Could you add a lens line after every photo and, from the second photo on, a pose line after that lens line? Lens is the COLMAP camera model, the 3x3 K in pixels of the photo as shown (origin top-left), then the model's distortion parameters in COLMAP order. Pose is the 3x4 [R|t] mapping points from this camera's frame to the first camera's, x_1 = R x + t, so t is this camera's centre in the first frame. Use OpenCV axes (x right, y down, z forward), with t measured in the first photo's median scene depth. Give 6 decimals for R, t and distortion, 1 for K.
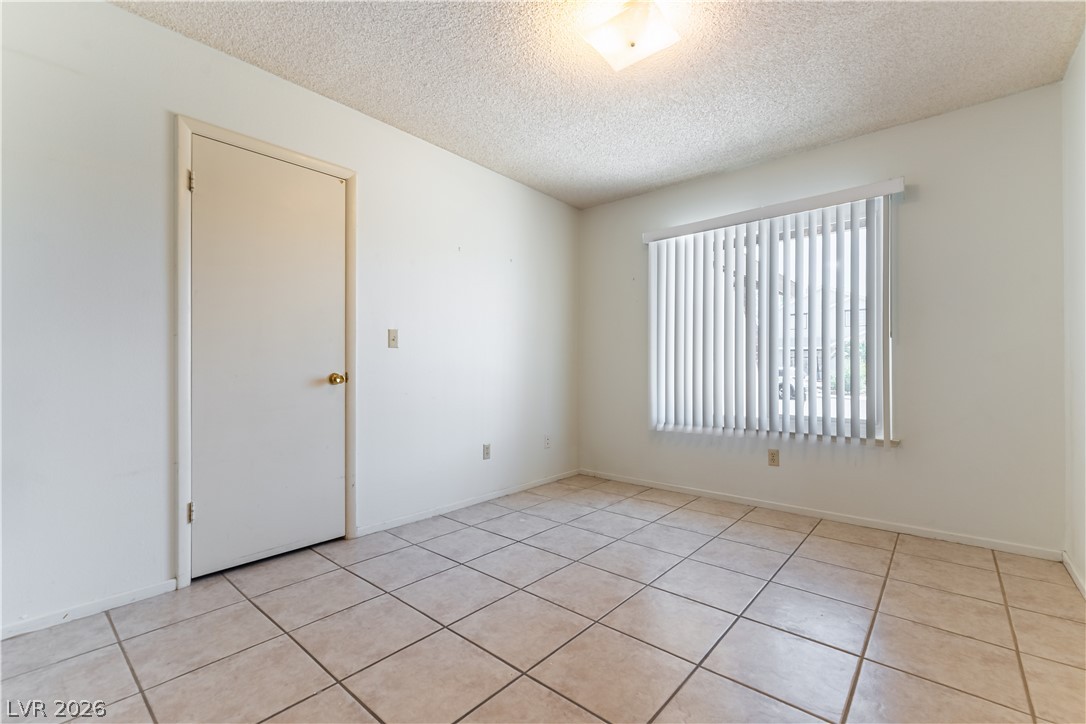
lens RADIAL K [[474.3, 0, 549.7], [0, 474.3, 369.8], [0, 0, 1]] dist [0.002298, -0.001113]
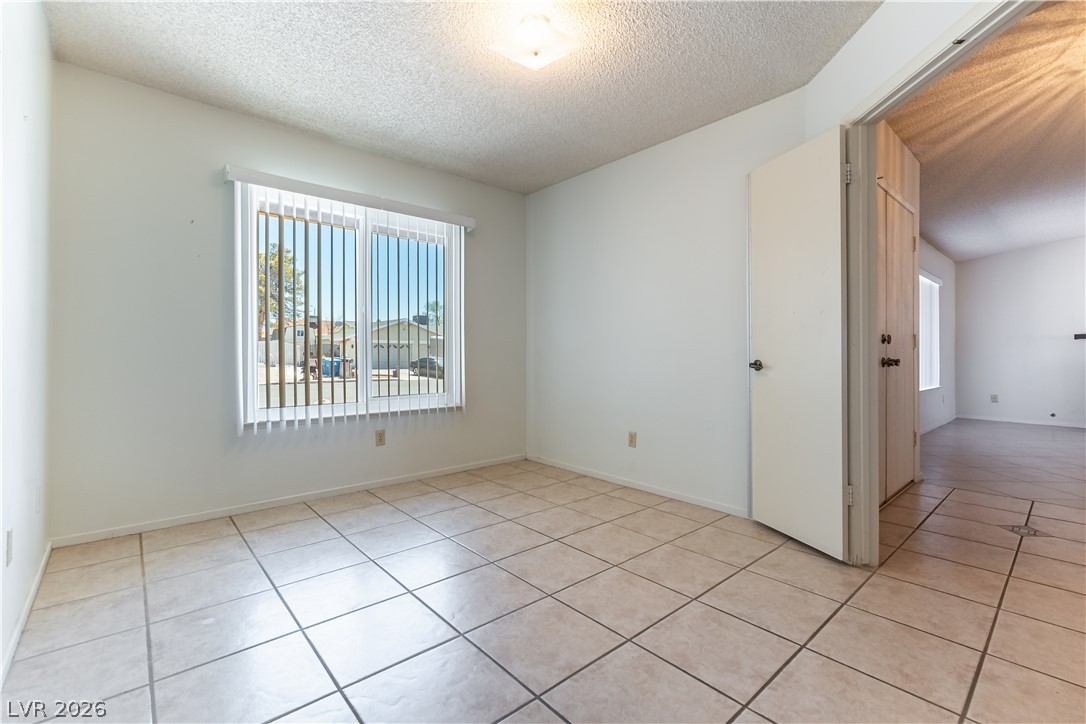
lens RADIAL K [[474.3, 0, 554.8], [0, 474.3, 353.2], [0, 0, 1]] dist [0.002298, -0.001113]
pose [[0.118651, 0.005896, 0.992918, -0.530951], [0.003023, 0.999976, -0.006299, 0.006067], [-0.992931, 0.003749, 0.118631, 0.495206]]
